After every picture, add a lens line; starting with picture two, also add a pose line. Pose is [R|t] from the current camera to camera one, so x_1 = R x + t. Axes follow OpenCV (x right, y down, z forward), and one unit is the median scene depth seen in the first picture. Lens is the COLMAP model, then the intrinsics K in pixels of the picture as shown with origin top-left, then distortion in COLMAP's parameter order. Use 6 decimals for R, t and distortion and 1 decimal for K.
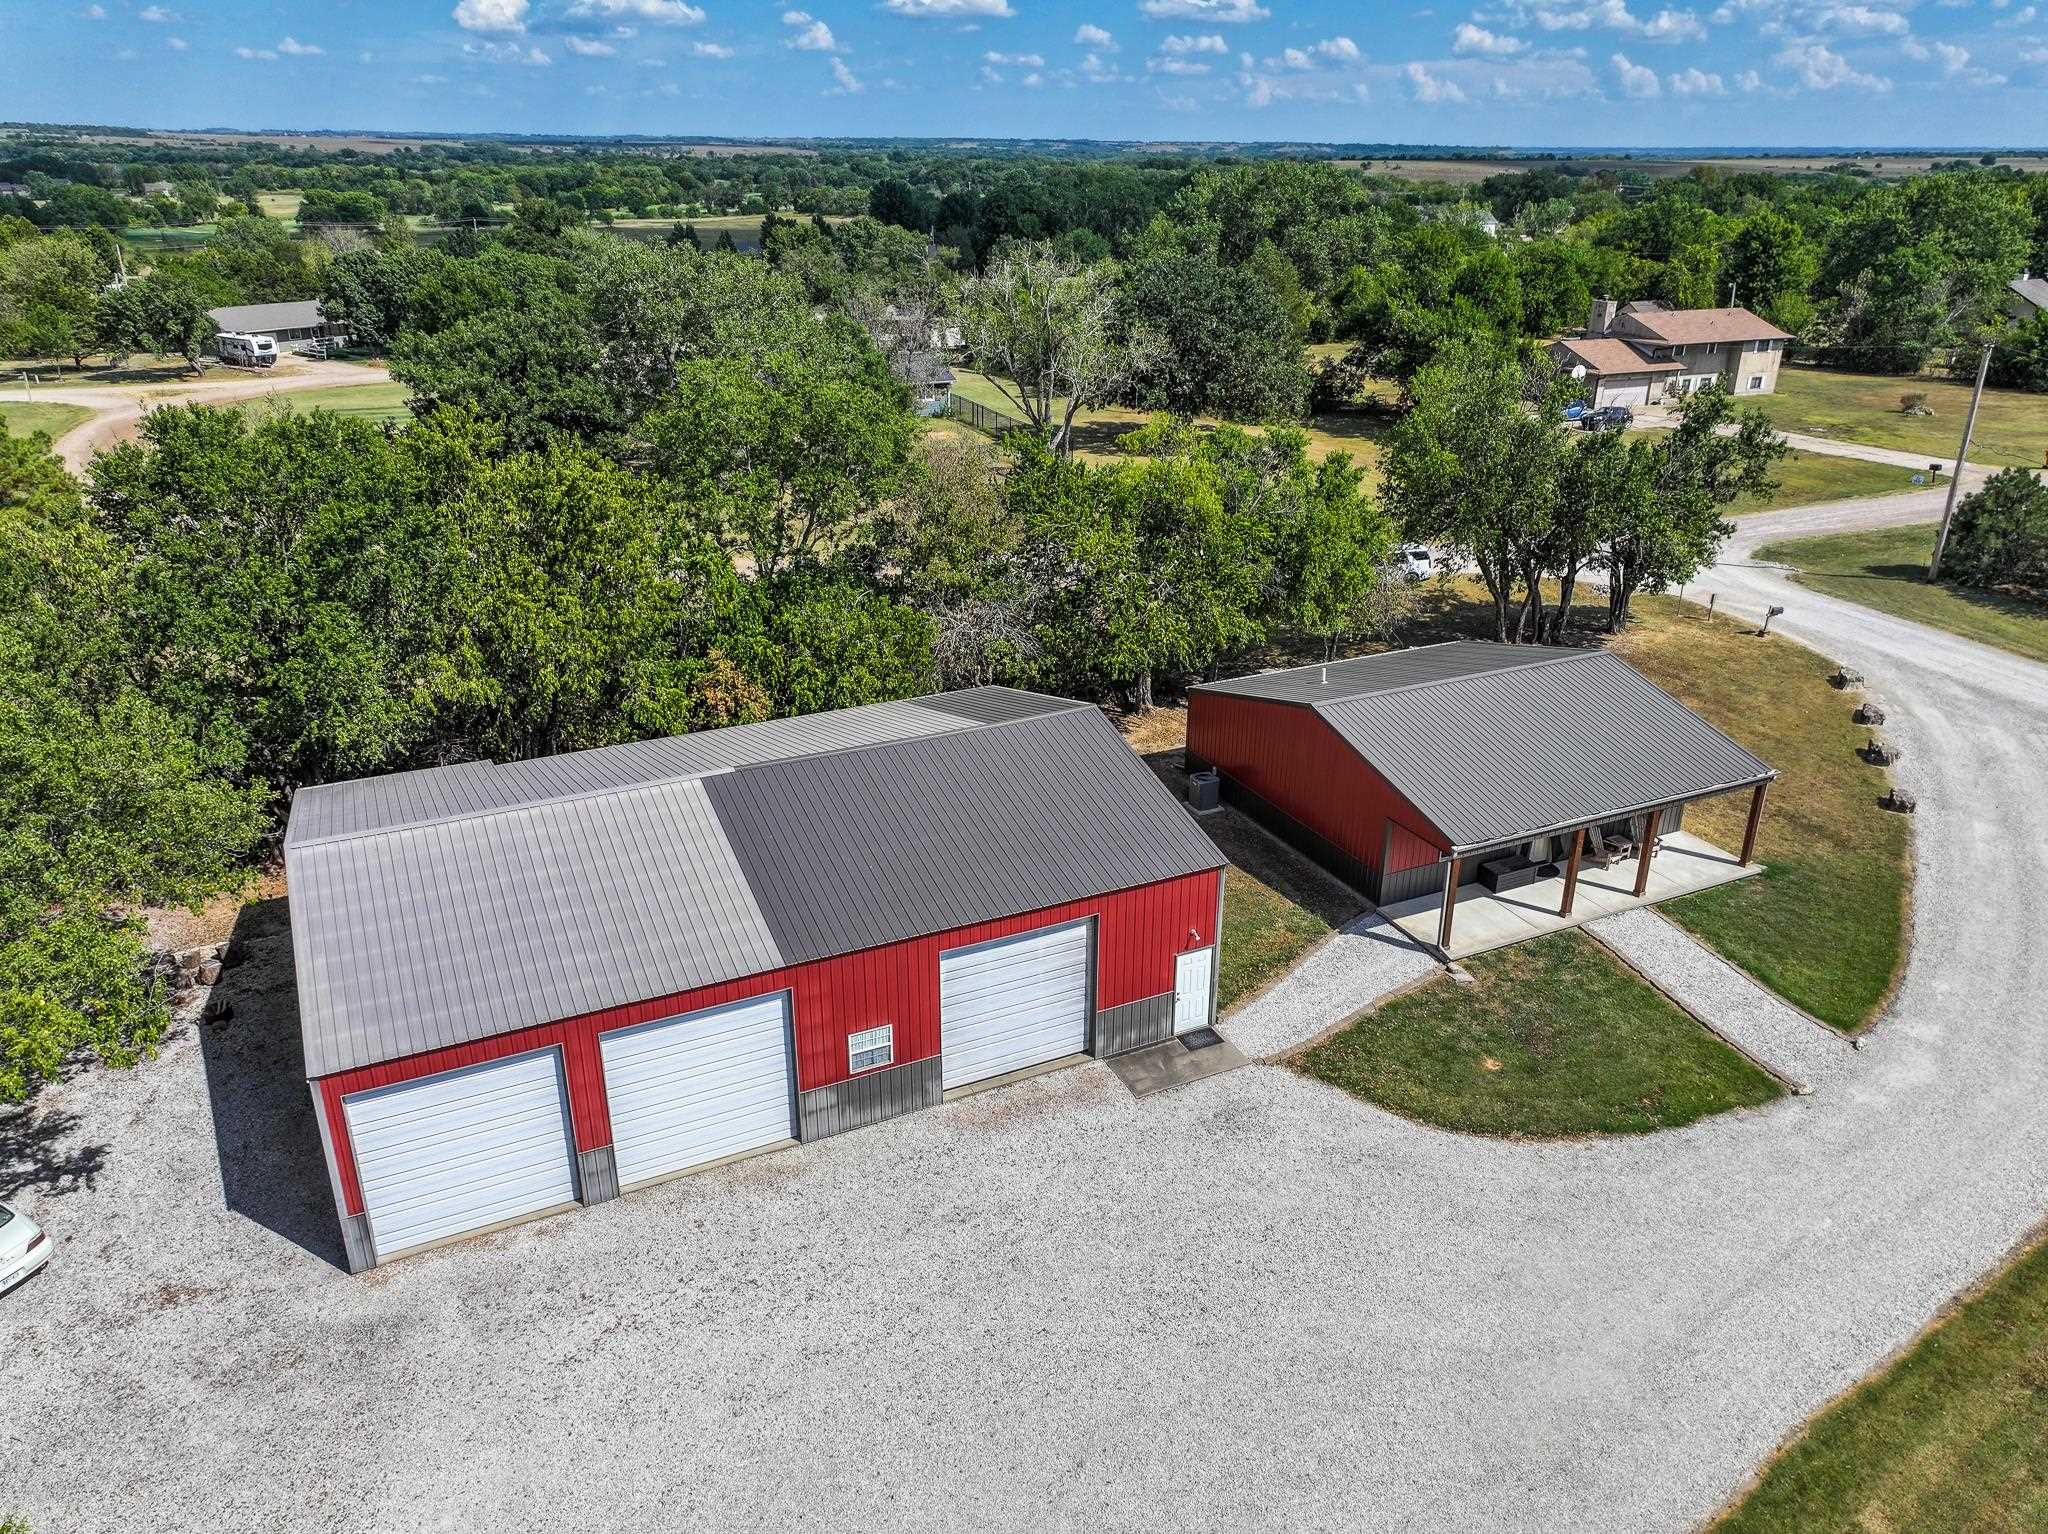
lens RADIAL K [[1438.6, 0, 1031.0], [0, 1438.6, 758.8], [0, 0, 1]] dist [0.003736, 0.004962]
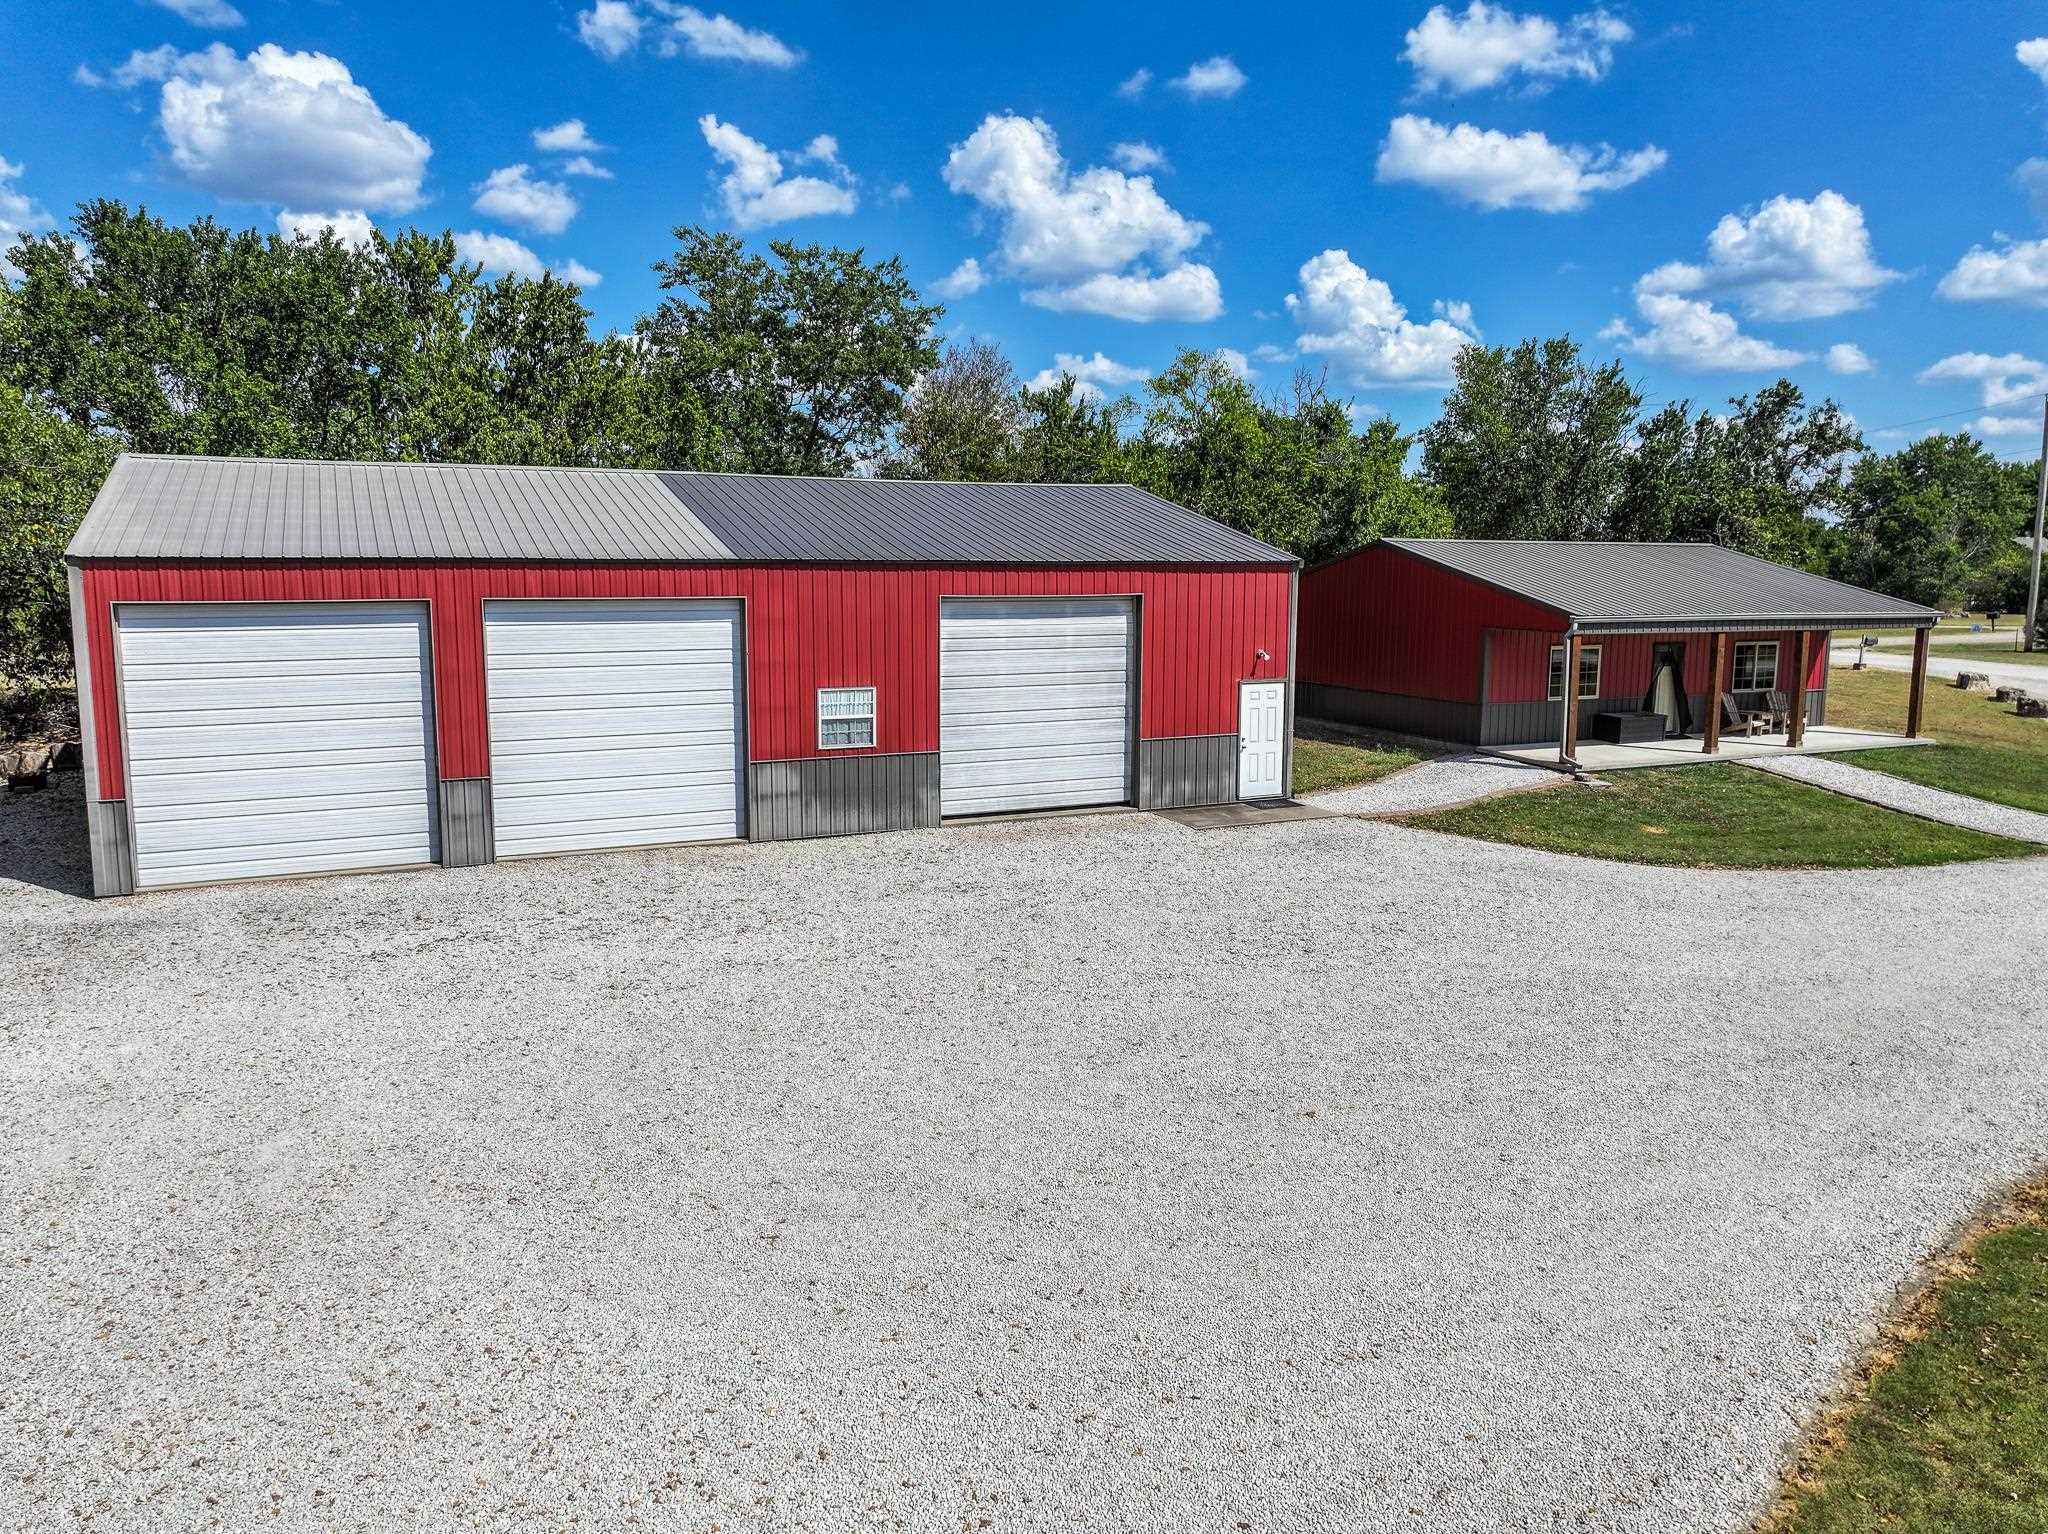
lens RADIAL K [[1438.6, 0, 1031.0], [0, 1438.6, 758.8], [0, 0, 1]] dist [0.003736, 0.004962]
pose [[0.999937, 0.003068, -0.010830, -0.005632], [-0.005733, 0.966788, -0.255515, 0.413627], [0.009686, 0.255561, 0.966744, 0.268705]]
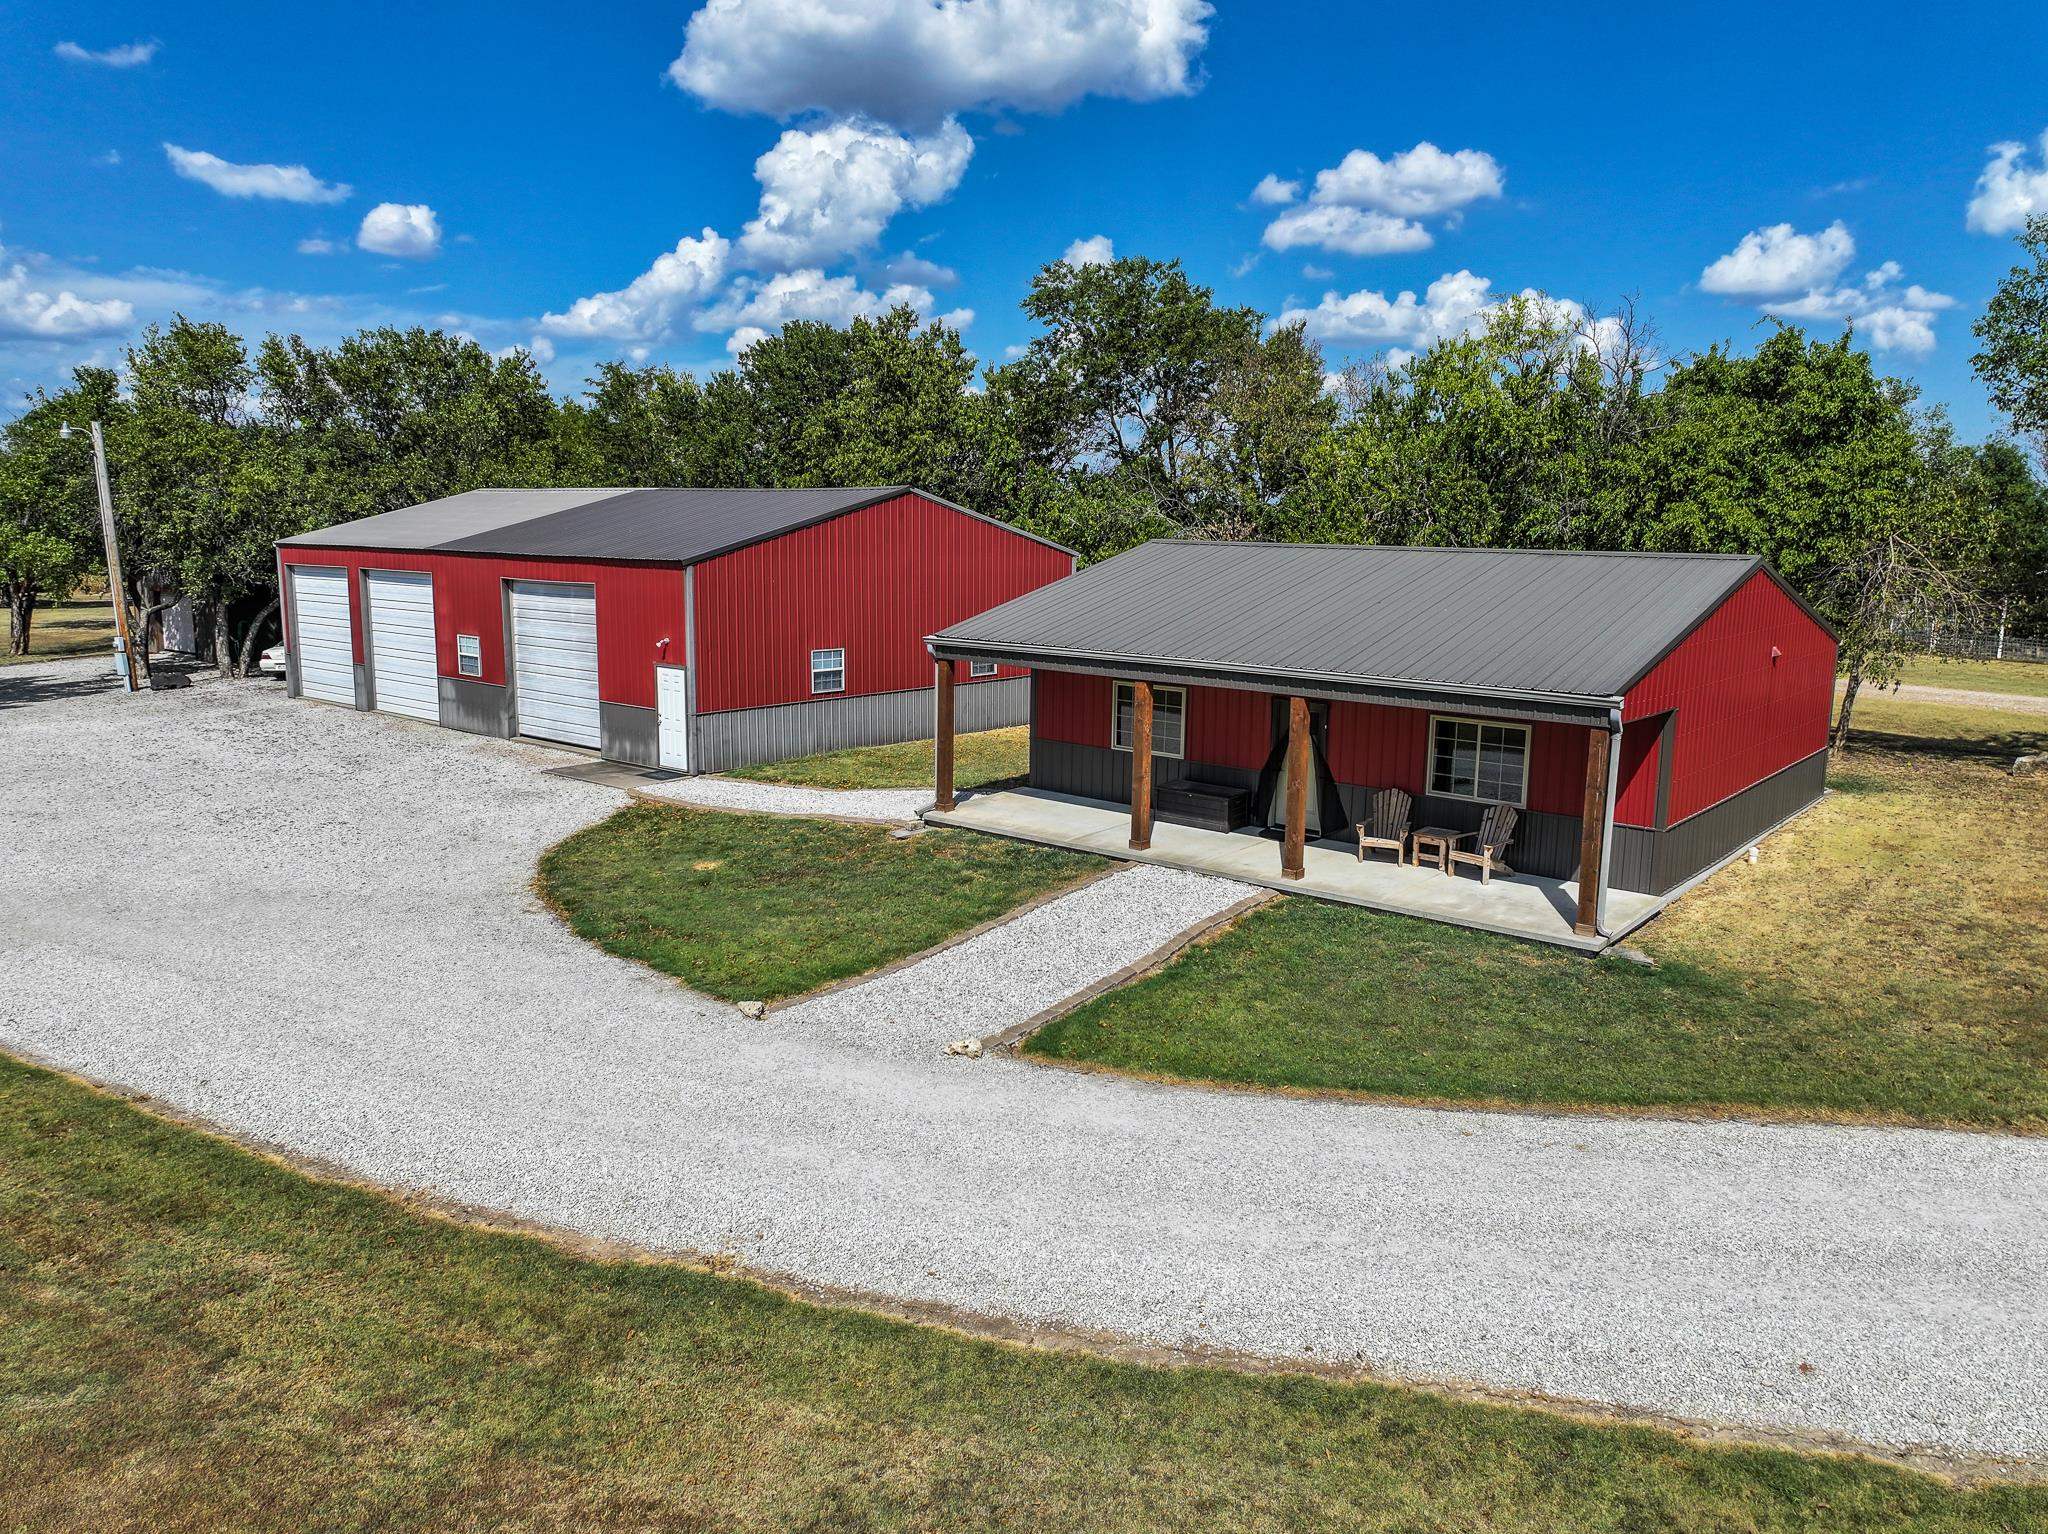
lens RADIAL K [[1422.1, 0, 1030.9], [0, 1422.1, 766.5], [0, 0, 1]] dist [0.001855, 0.003026]
pose [[0.408415, 0.156005, -0.899366, 1.106945], [-0.365154, 0.930937, -0.004341, 0.123931], [0.836576, 0.330180, 0.437175, 0.901238]]
